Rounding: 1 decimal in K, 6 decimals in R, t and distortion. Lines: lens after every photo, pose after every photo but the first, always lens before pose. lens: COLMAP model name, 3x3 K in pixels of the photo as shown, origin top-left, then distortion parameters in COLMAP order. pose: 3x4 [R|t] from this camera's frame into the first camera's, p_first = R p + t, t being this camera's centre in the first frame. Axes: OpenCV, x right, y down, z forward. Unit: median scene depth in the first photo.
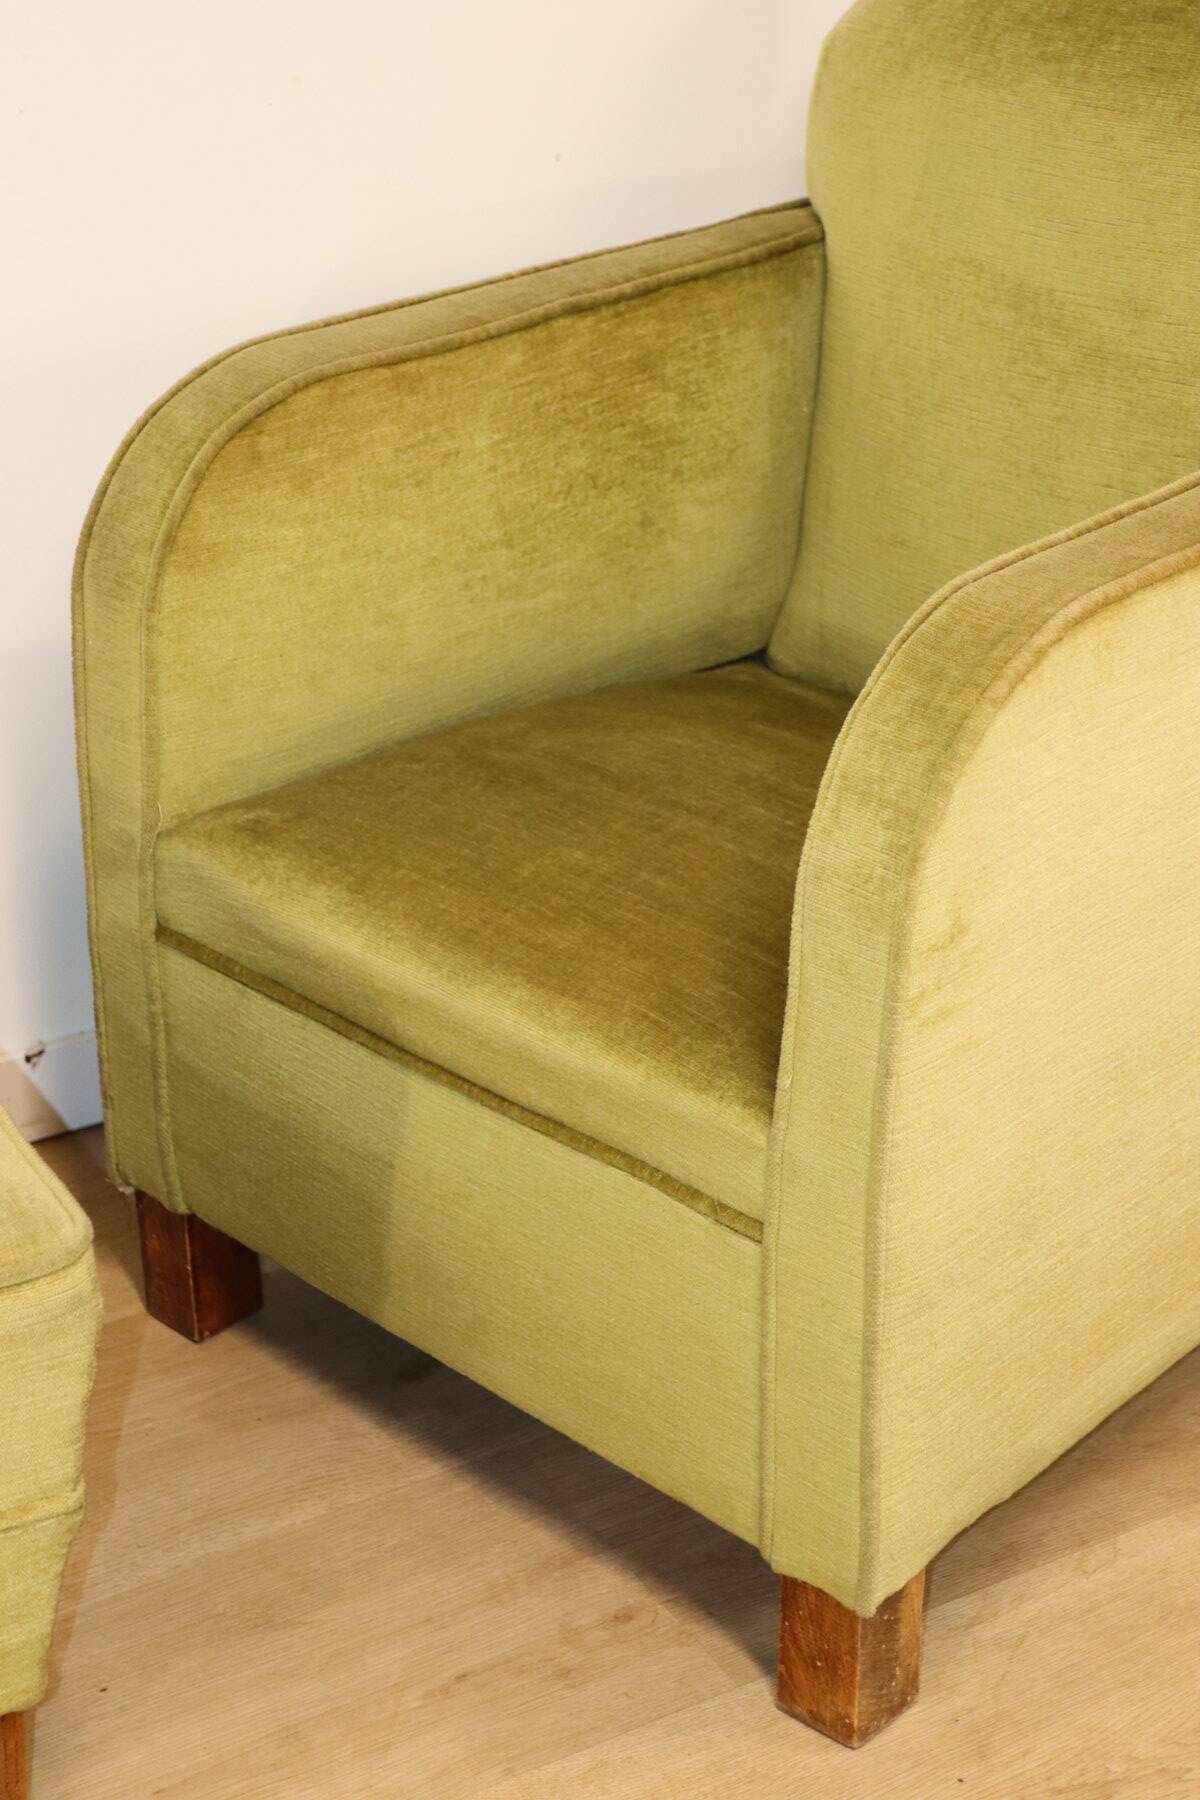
lens RADIAL K [[3217.2, 0, 600.0], [0, 3217.2, 900.0], [0, 0, 1]] dist [0.199063, 0.366796]
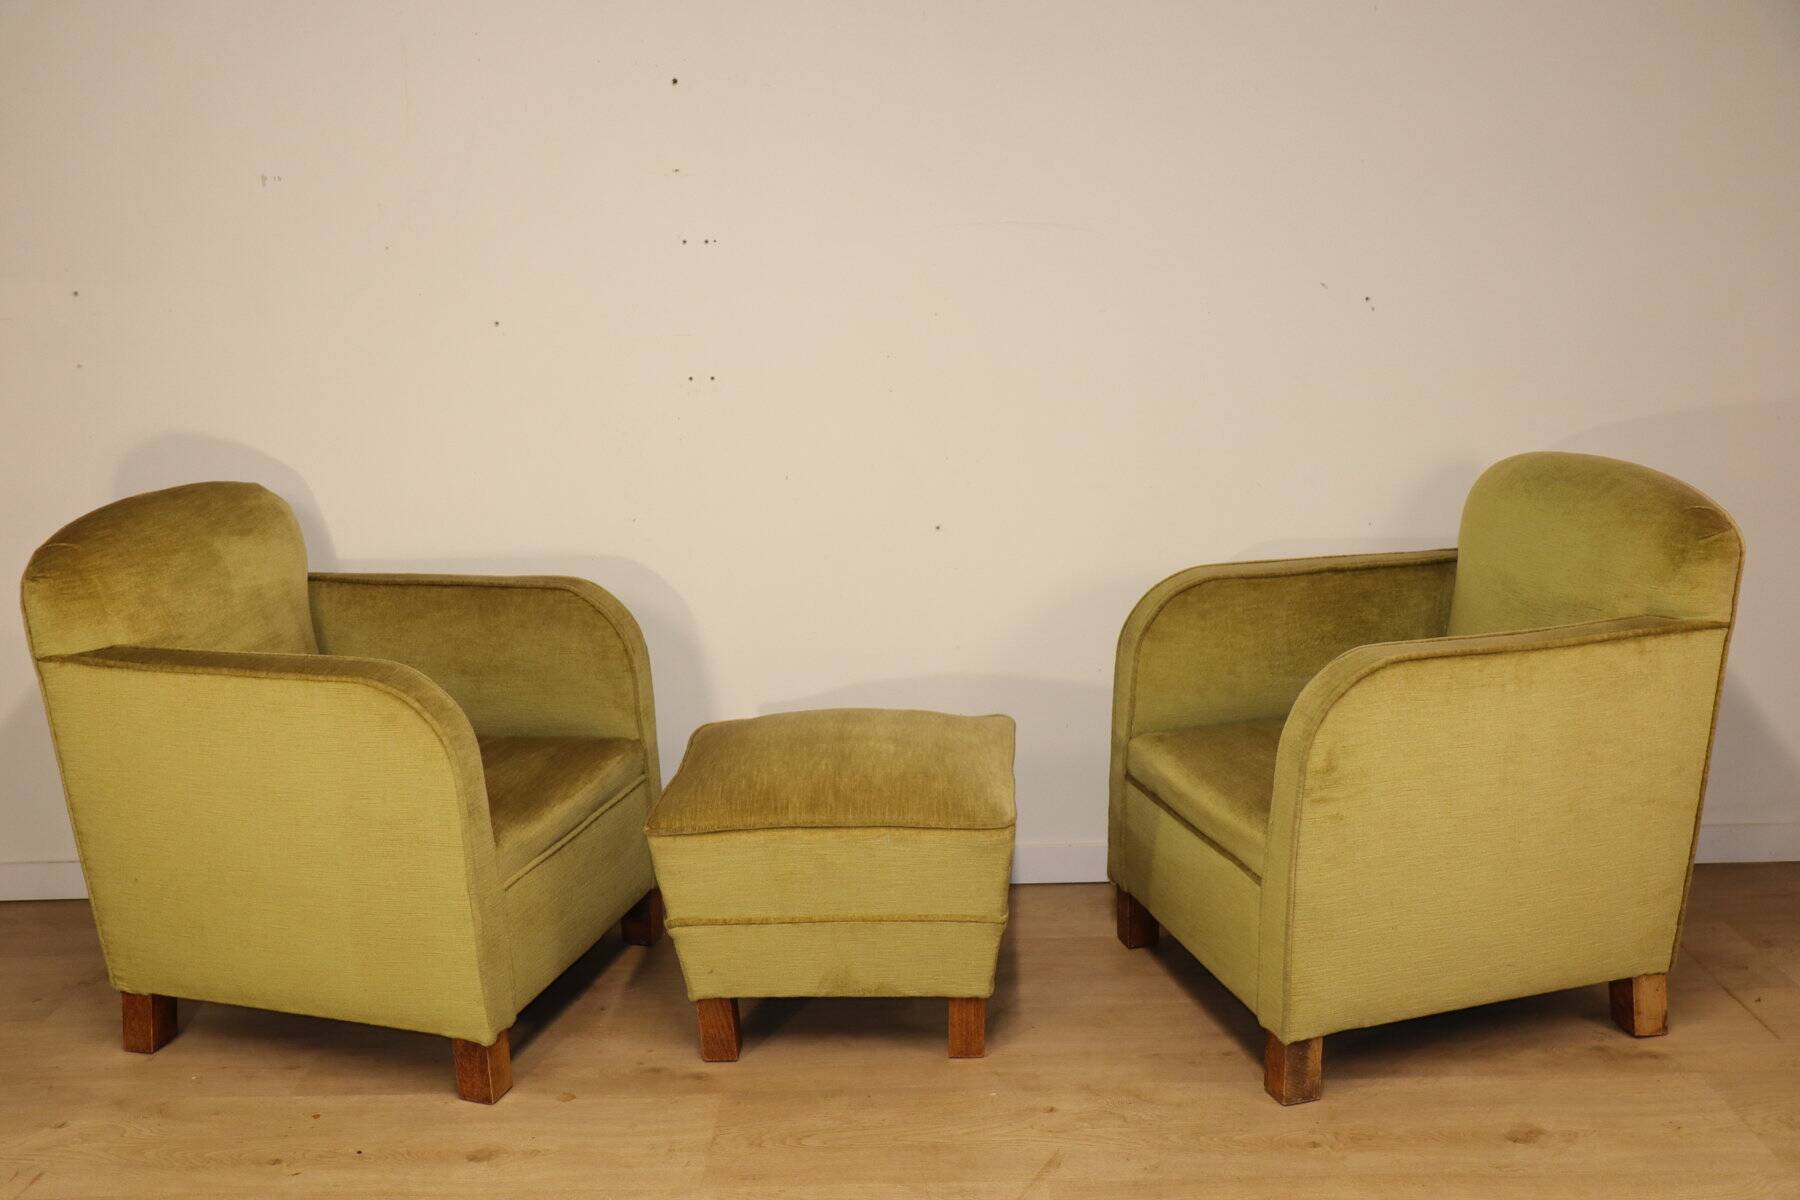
lens RADIAL K [[1727.6, 0, 900.0], [0, 1727.6, 600.0], [0, 0, 1]] dist [-0.095521, 0.166996]
pose [[0.859808, 0.099364, -0.500856, 0.401580], [-0.211843, 0.961899, -0.172836, 0.156949], [0.464599, 0.254709, 0.848098, -0.326632]]
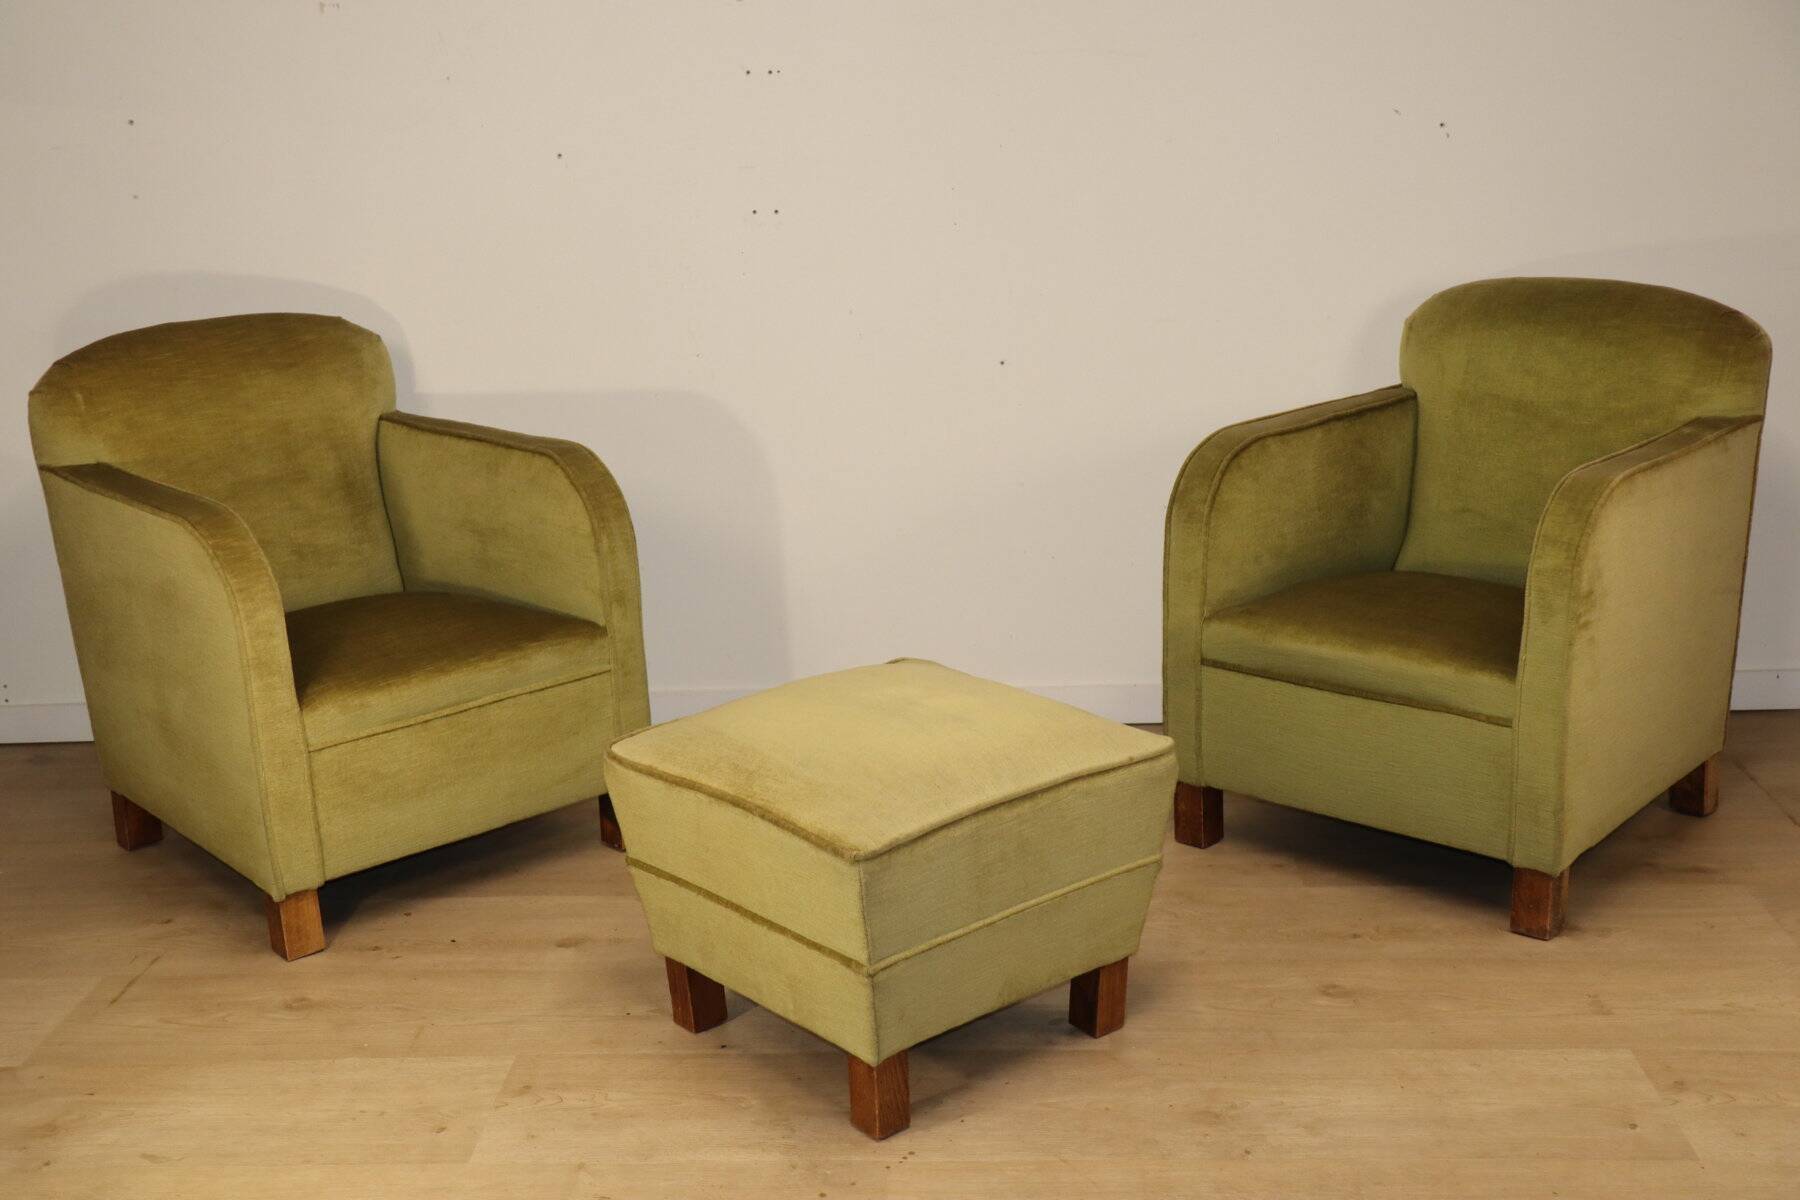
lens RADIAL K [[2118.6, 0, 897.4], [0, 2118.6, 608.7], [0, 0, 1]] dist [-0.008756, 0.257297]
pose [[0.999046, -0.032589, 0.029062, -0.416421], [0.037623, 0.980247, -0.194164, 0.276979], [-0.022160, 0.195072, 0.980539, -0.583446]]
